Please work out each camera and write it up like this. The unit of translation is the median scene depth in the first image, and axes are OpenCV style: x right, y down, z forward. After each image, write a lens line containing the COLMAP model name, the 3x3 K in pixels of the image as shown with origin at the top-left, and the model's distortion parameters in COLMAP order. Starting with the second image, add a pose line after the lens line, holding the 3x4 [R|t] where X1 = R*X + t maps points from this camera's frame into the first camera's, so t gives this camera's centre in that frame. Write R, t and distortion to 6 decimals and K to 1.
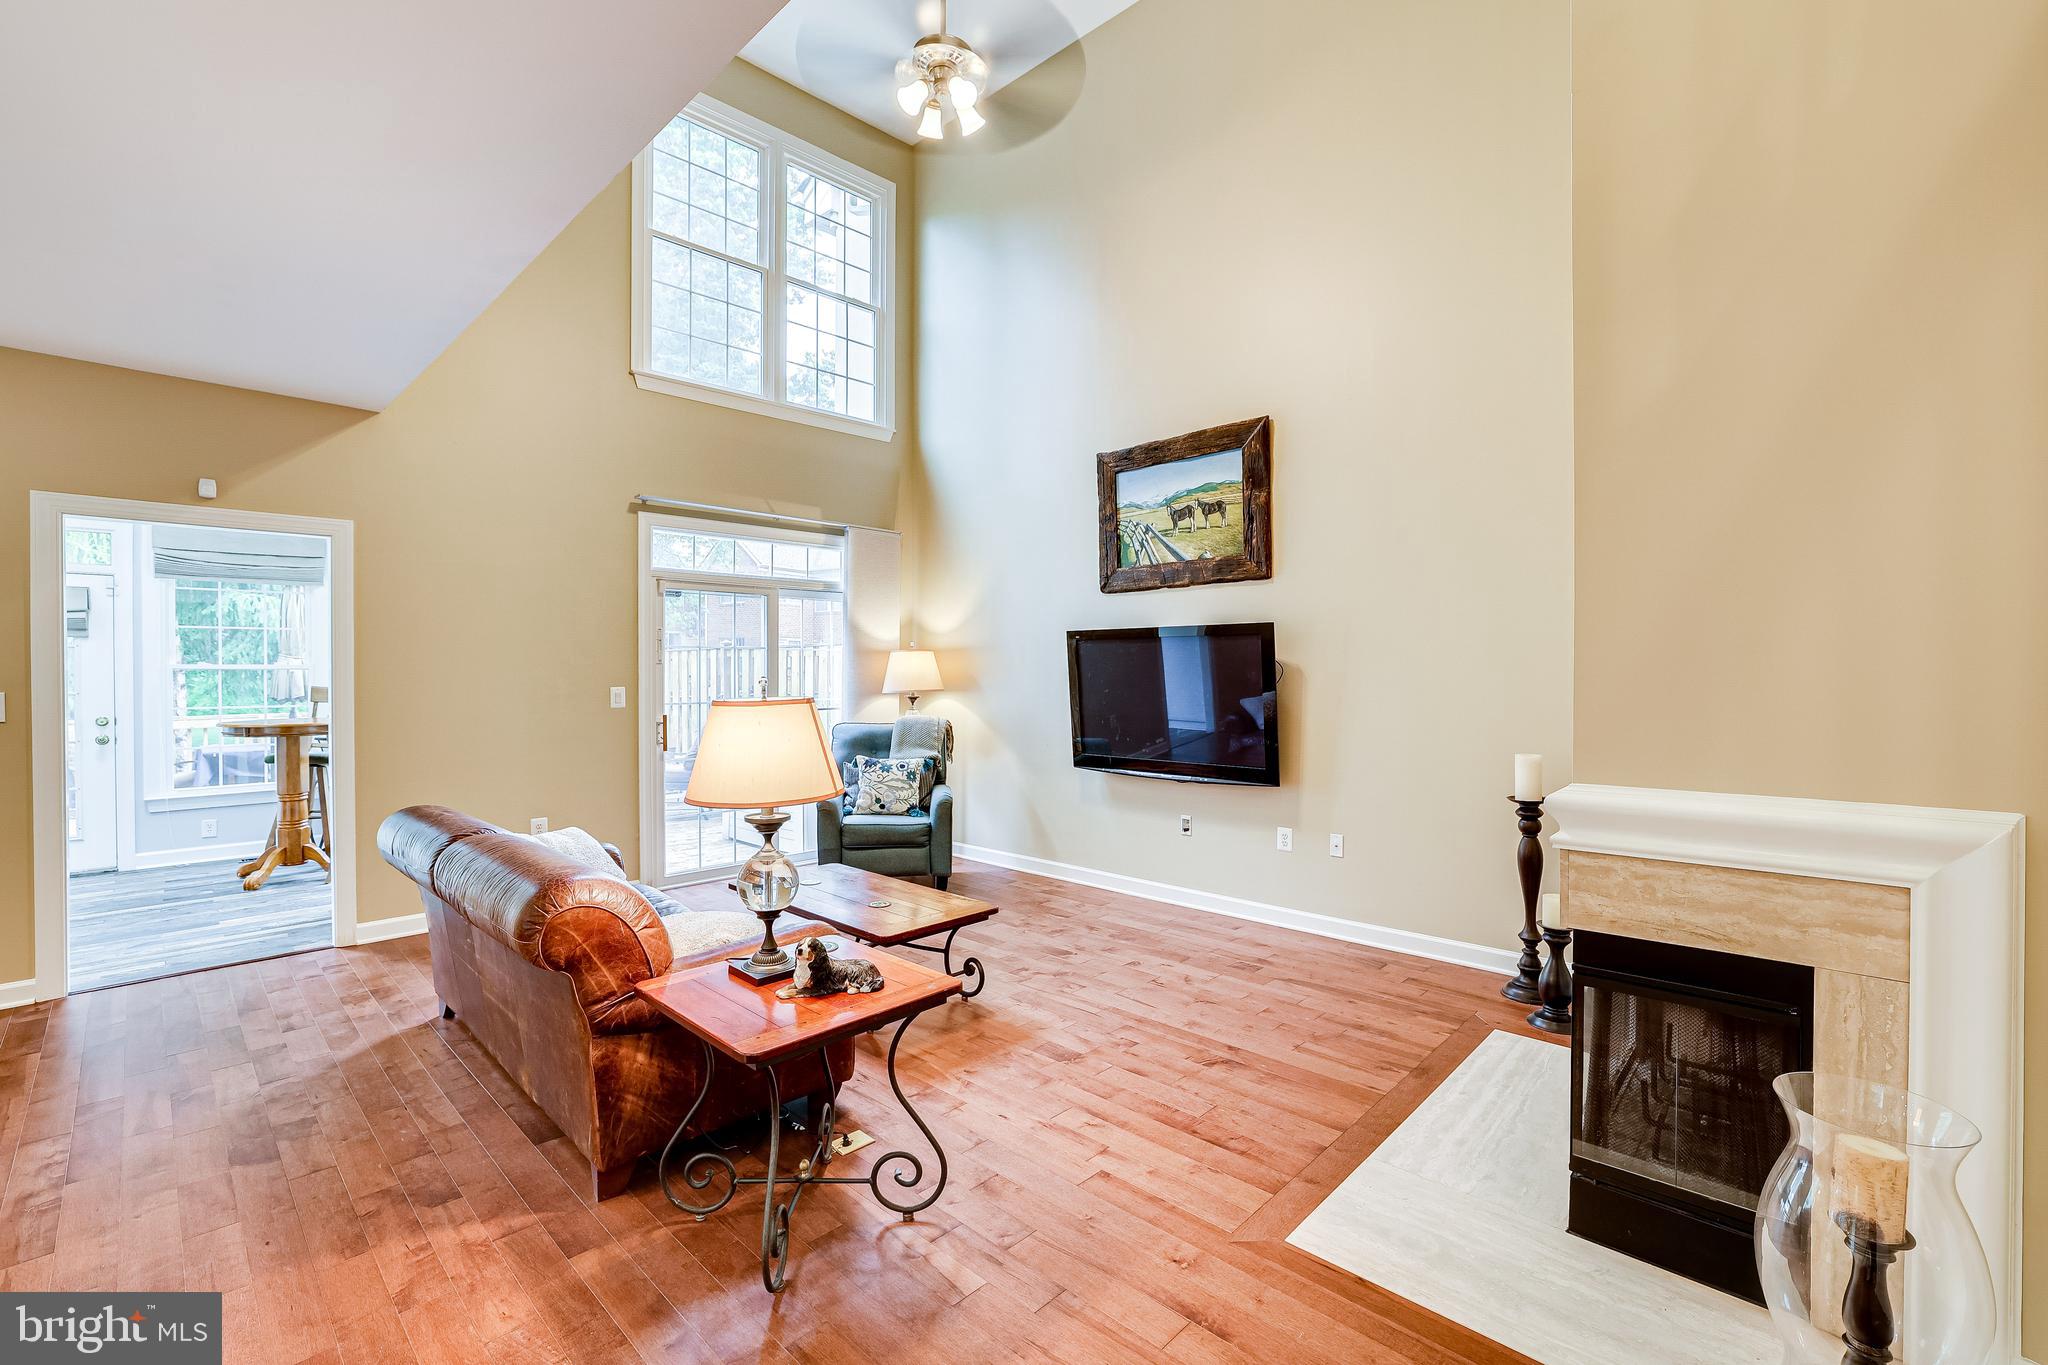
lens RADIAL K [[881.1, 0, 1023.5], [0, 881.1, 672.4], [0, 0, 1]] dist [-0.053490, 0.019436]
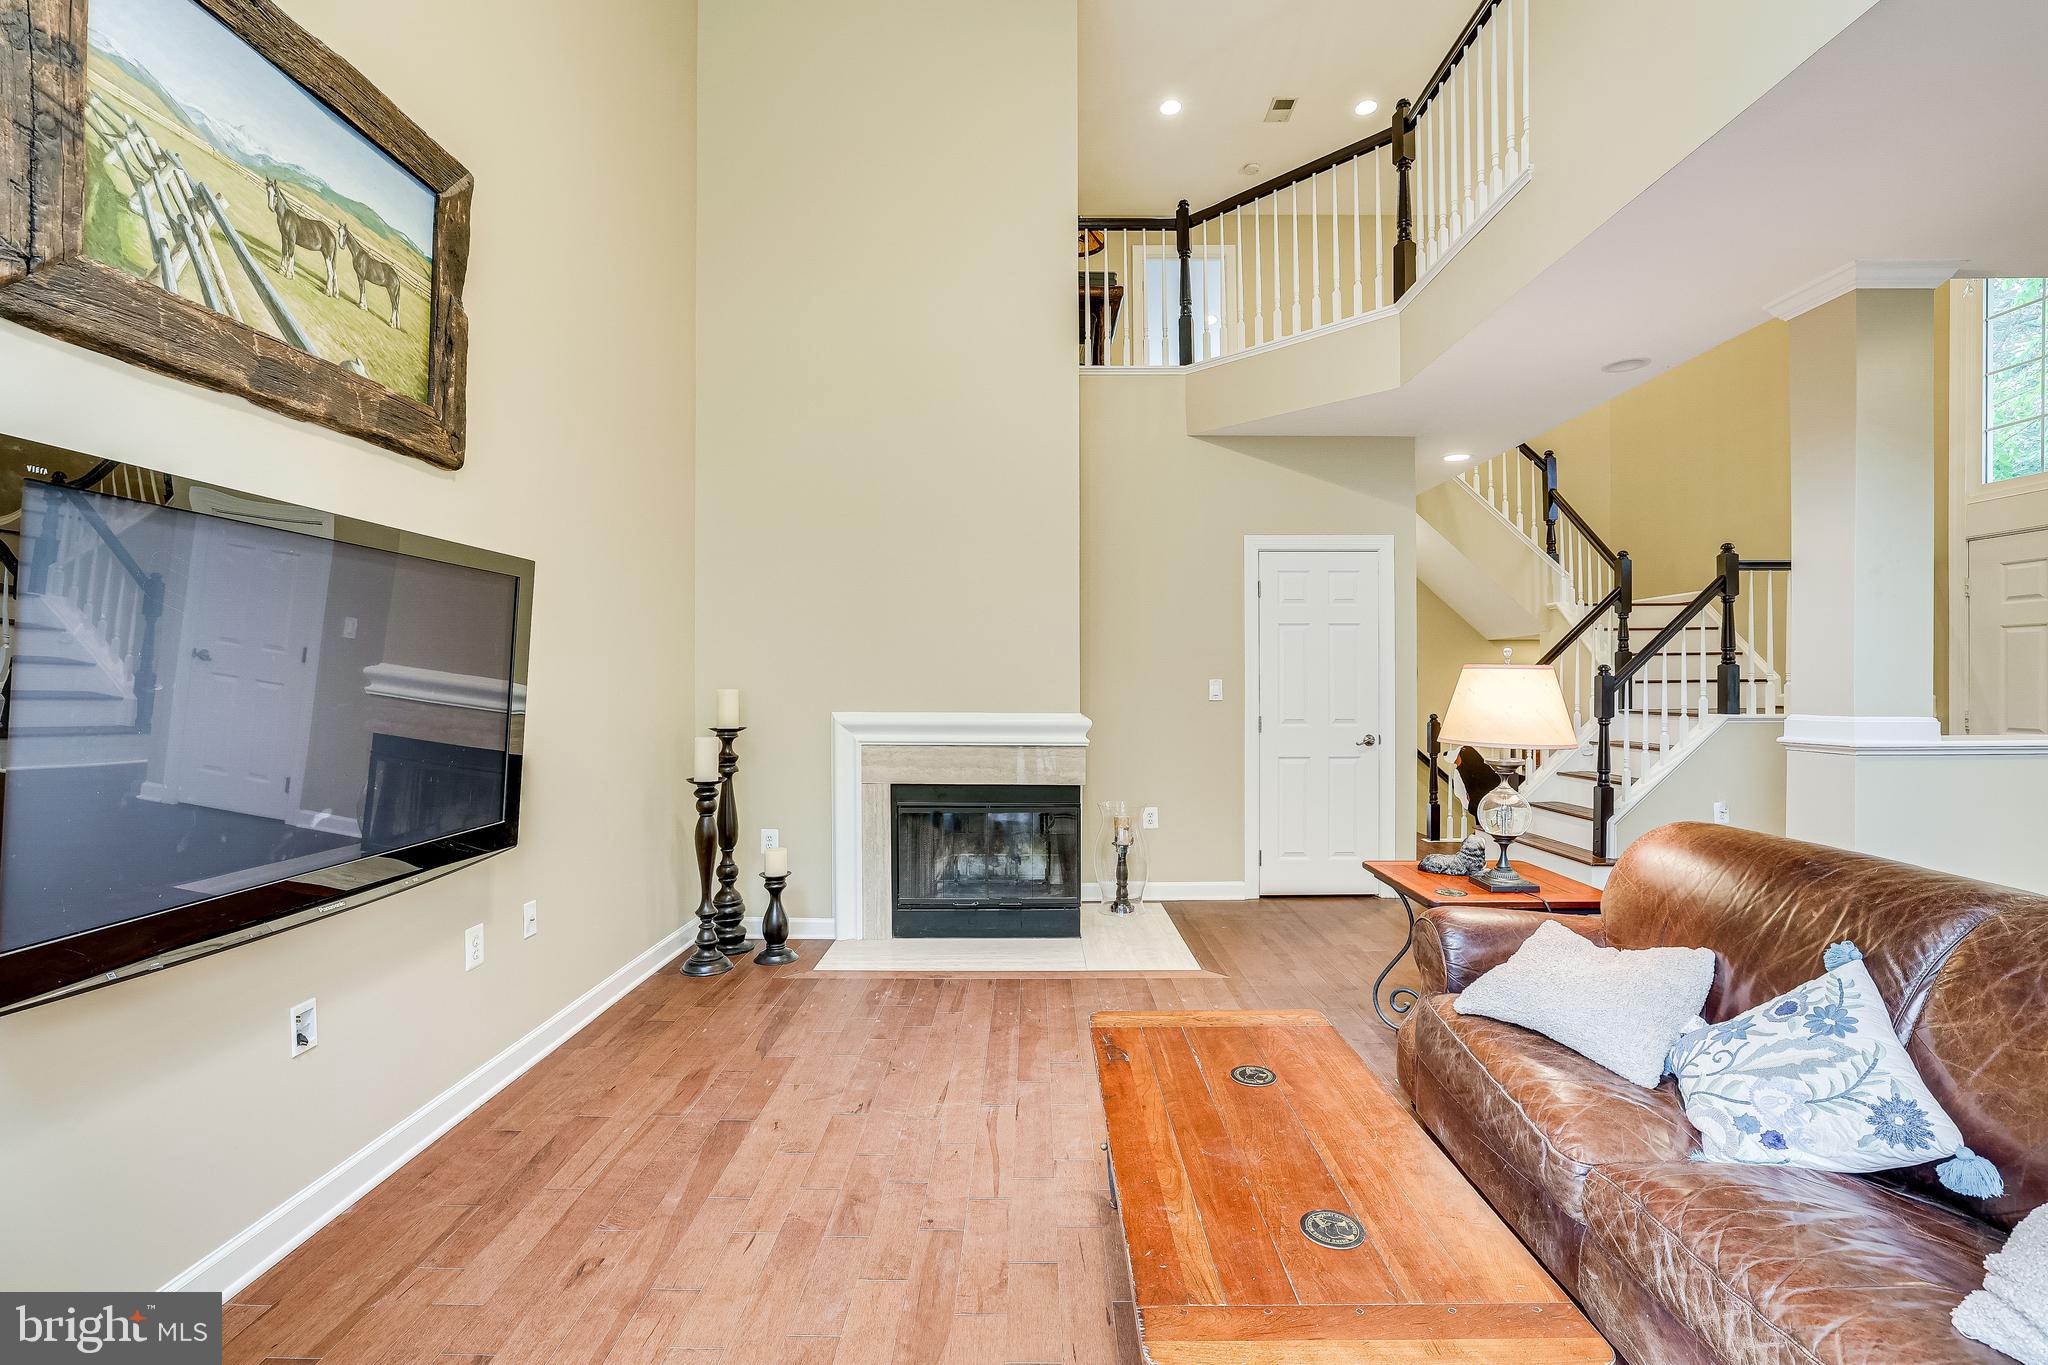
lens RADIAL K [[933.6, 0, 1010.0], [0, 933.6, 684.7], [0, 0, 1]] dist [-0.057000, 0.025172]
pose [[-0.698289, 0.000972, 0.715815, -0.333269], [0.003391, 0.999992, 0.001950, 0.021692], [-0.715808, 0.003788, -0.698287, 1.081228]]
